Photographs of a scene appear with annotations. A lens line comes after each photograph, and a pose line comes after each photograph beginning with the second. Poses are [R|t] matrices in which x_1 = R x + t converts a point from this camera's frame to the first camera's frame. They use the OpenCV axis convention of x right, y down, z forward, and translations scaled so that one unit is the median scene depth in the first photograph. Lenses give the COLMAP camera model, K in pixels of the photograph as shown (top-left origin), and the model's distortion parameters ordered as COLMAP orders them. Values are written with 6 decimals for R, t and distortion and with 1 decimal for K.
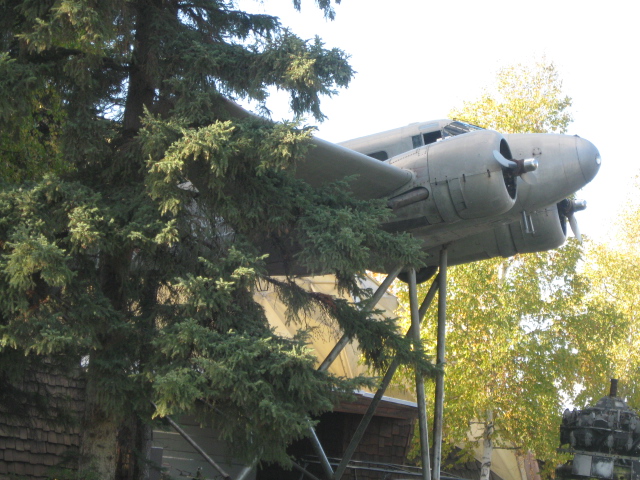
lens RADIAL K [[2555.2, 0, 319.8], [0, 2555.2, 239.4], [0, 0, 1]] dist [0.097902, 0.000000]
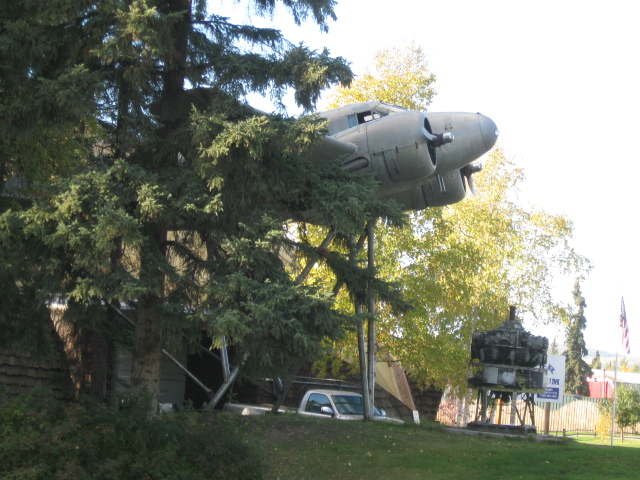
lens RADIAL K [[2198.5, 0, 320.1], [0, 2198.5, 240.5], [0, 0, 1]] dist [-0.170587, 0.000000]
pose [[0.996225, -0.020783, 0.084279, -0.094665], [0.018445, 0.999425, 0.028436, -0.013900], [-0.084821, -0.026775, 0.996036, -0.091695]]
